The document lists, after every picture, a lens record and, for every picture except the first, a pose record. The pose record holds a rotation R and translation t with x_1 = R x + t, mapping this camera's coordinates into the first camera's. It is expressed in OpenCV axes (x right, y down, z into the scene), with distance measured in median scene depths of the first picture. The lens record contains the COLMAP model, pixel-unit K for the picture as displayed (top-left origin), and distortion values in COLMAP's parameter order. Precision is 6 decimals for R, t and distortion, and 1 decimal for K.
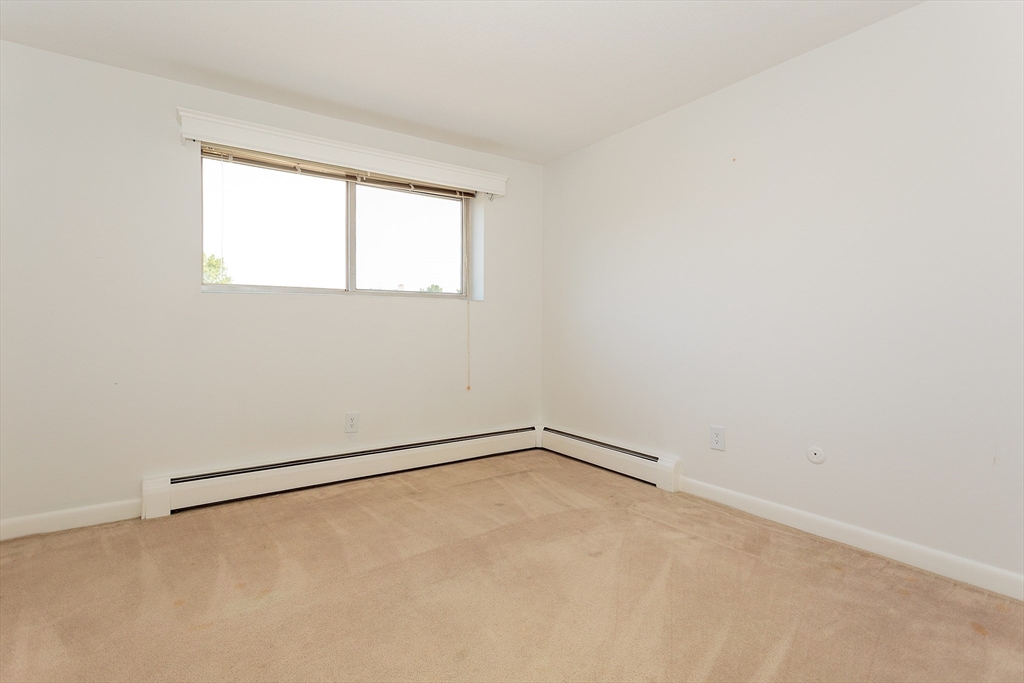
lens RADIAL K [[507.2, 0, 497.8], [0, 507.2, 322.7], [0, 0, 1]] dist [0.000323, 0.000733]
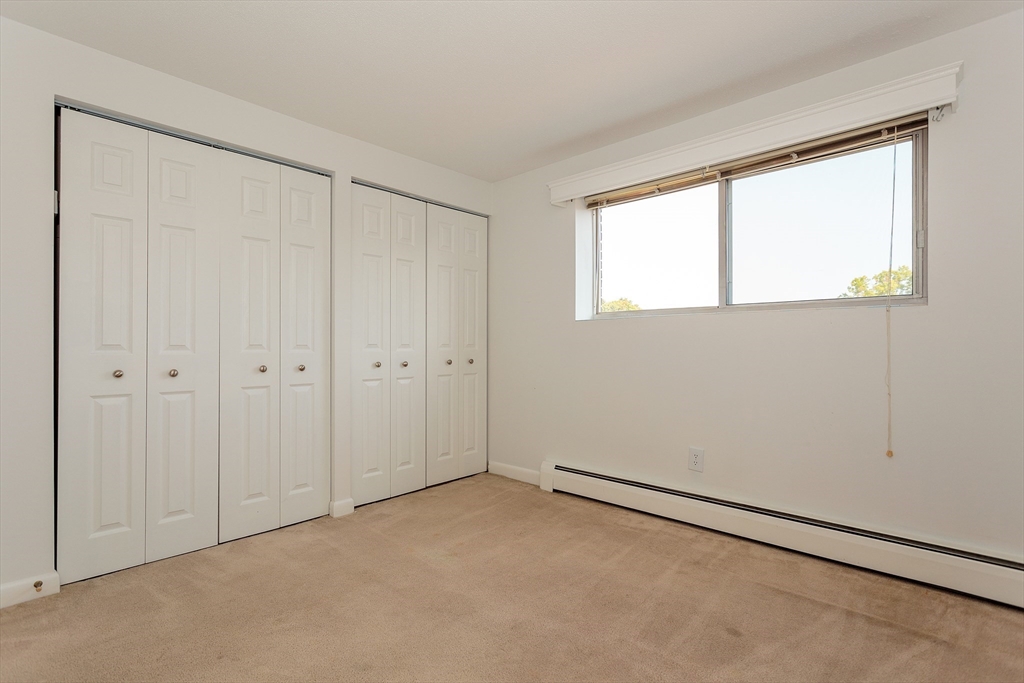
lens RADIAL K [[482.3, 0, 511.2], [0, 482.3, 339.8], [0, 0, 1]] dist [0.001046, 0.000472]
pose [[0.221370, -0.014052, -0.975089, 0.467769], [0.005075, 0.999899, -0.013257, 0.000802], [0.975177, -0.002014, 0.221419, 0.524272]]
